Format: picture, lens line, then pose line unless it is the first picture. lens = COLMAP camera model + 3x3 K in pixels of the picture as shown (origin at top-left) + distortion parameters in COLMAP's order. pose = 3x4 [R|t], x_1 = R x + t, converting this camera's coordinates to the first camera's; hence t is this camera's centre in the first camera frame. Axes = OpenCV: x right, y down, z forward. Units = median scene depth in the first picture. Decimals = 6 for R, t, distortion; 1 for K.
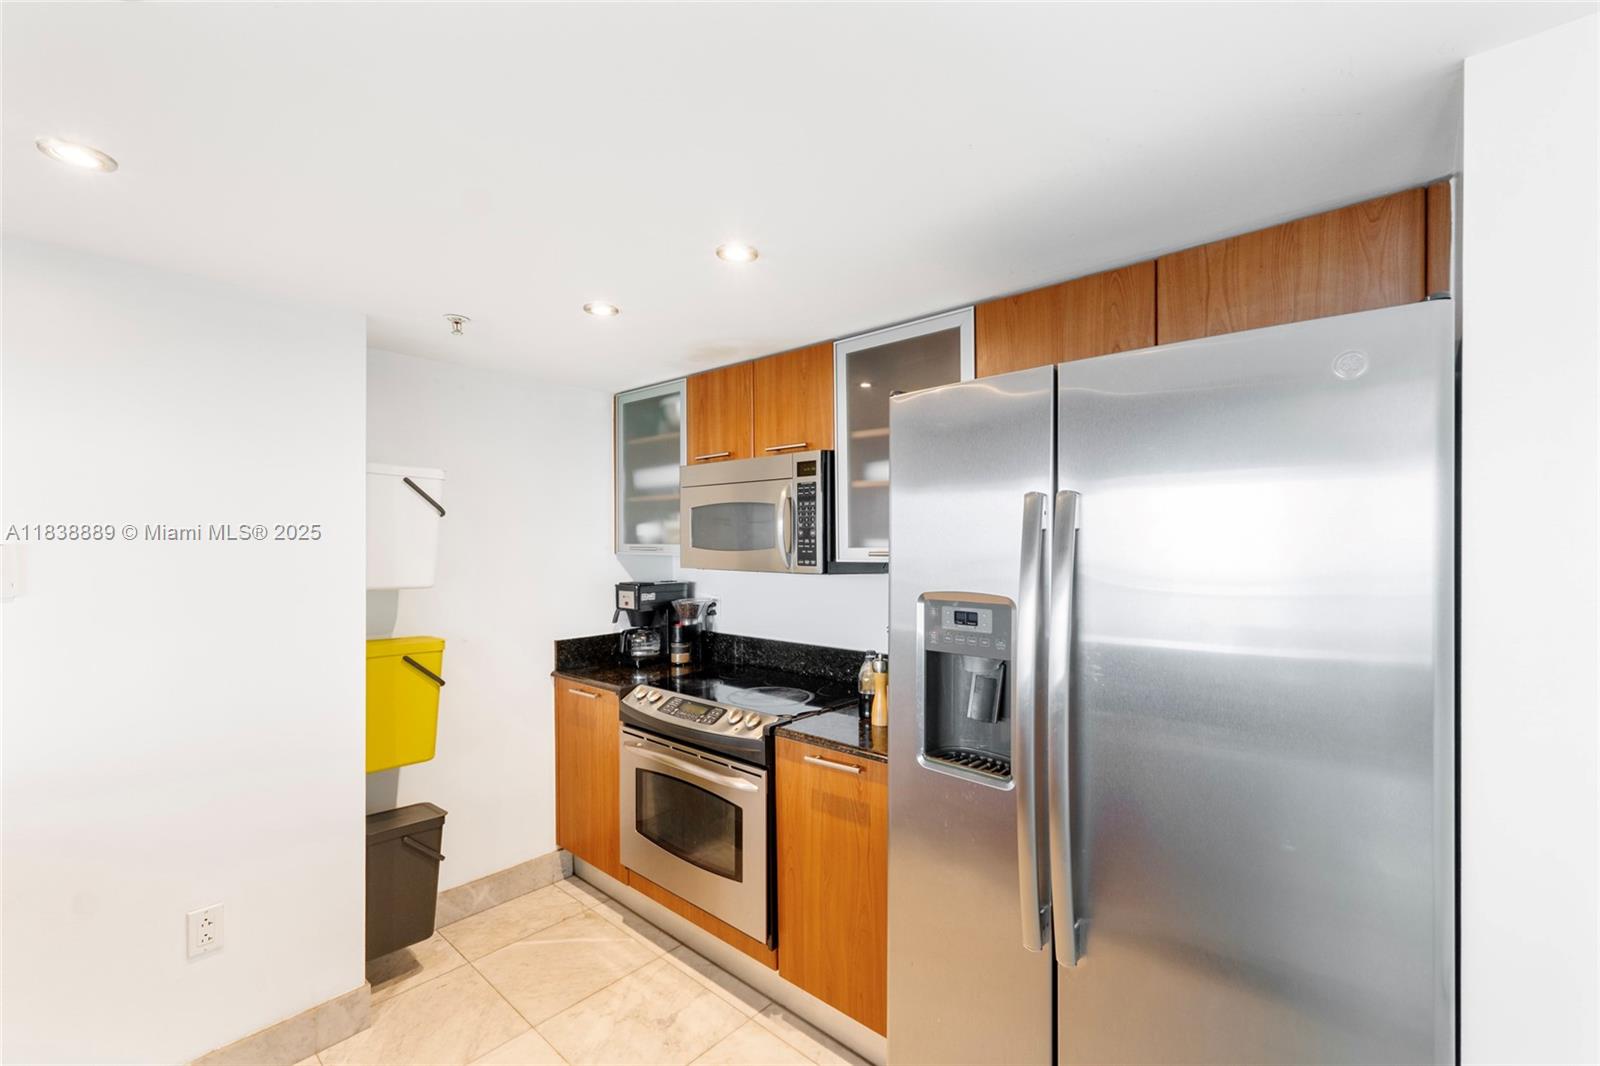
lens RADIAL K [[679.4, 0, 797.5], [0, 679.4, 546.6], [0, 0, 1]] dist [0.008785, 0.001965]
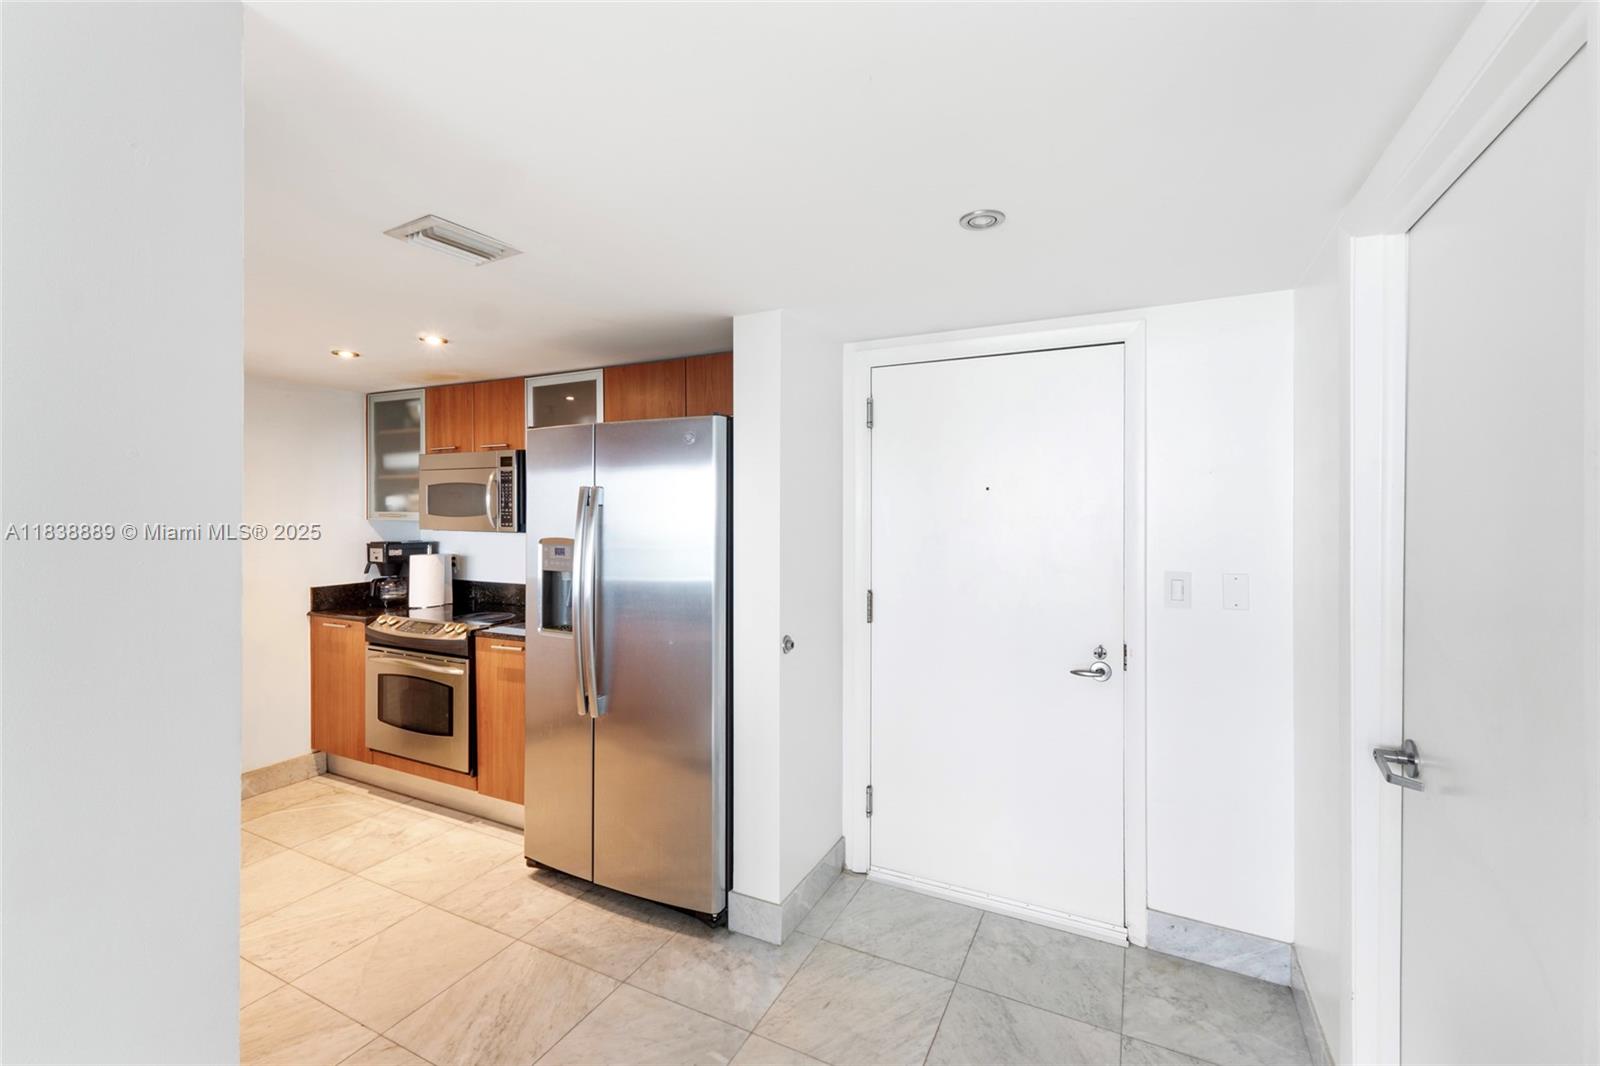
lens RADIAL K [[679.4, 0, 798.6], [0, 679.4, 513.6], [0, 0, 1]] dist [0.008785, 0.001965]
pose [[0.963974, 0.002486, 0.265983, 0.220991], [-0.001856, 0.999995, -0.002623, 0.002245], [-0.265989, 0.002035, 0.963974, -0.573856]]
